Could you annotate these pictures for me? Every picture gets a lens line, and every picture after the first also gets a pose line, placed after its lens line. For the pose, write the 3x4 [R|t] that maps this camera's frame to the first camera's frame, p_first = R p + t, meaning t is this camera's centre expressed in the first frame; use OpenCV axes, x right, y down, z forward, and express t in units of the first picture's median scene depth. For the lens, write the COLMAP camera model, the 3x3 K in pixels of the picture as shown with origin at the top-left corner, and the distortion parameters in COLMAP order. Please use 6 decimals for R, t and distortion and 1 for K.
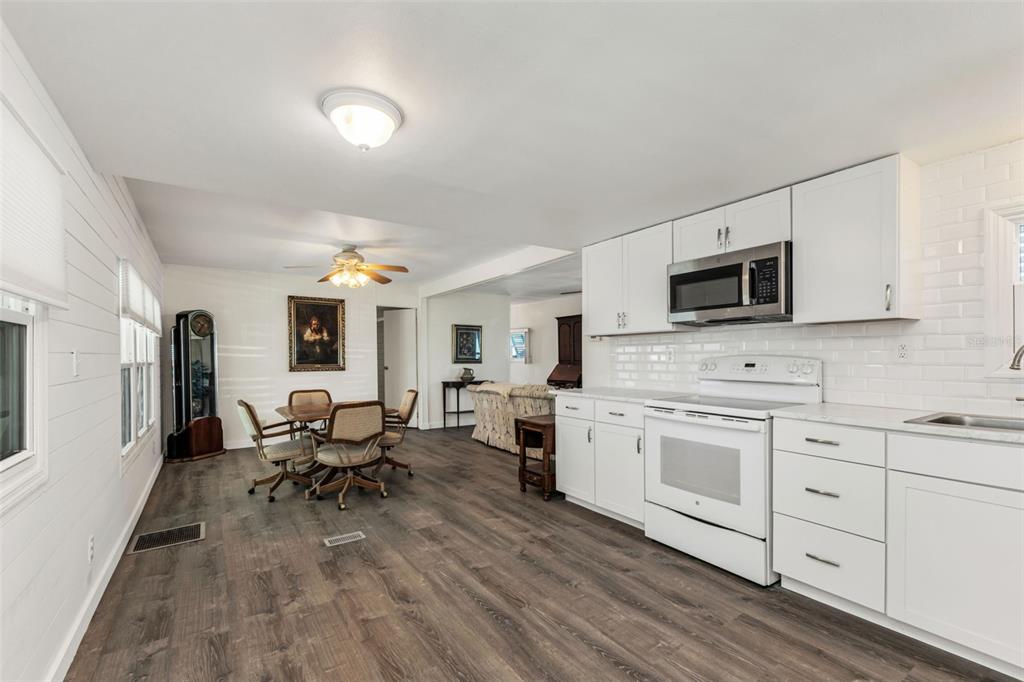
lens RADIAL K [[460.2, 0, 514.5], [0, 460.2, 352.3], [0, 0, 1]] dist [0.001856, 0.000130]
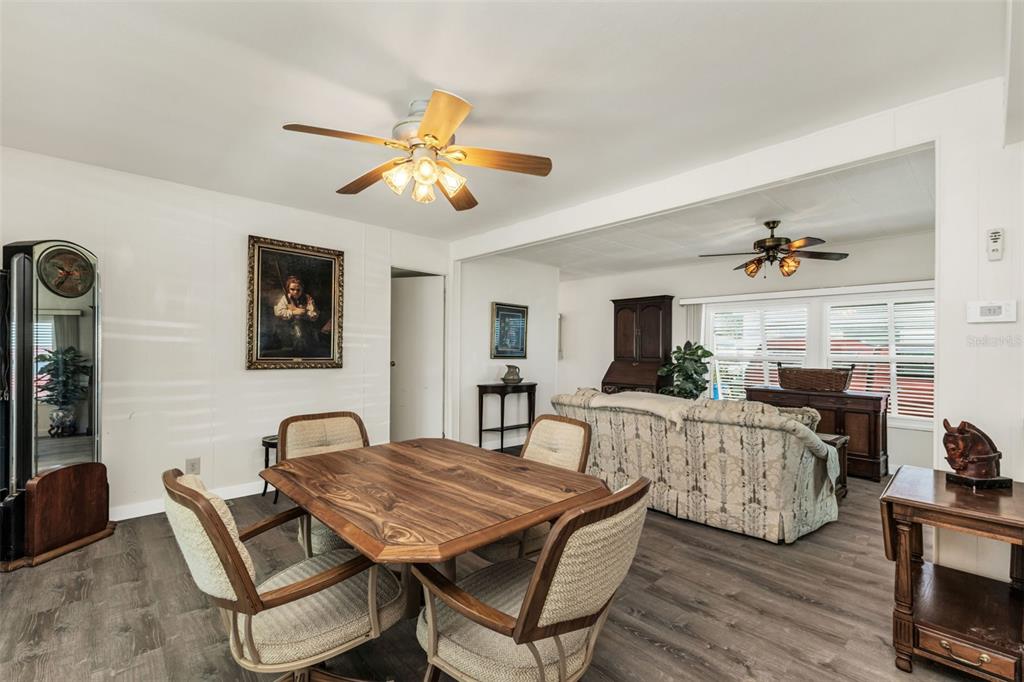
lens RADIAL K [[443.9, 0, 513.2], [0, 443.9, 339.4], [0, 0, 1]] dist [0.002542, -0.000566]
pose [[0.985853, 0.022768, 0.166061, -0.247122], [-0.020292, 0.999656, -0.016596, 0.007074], [-0.166382, 0.012992, 0.985976, 0.389230]]
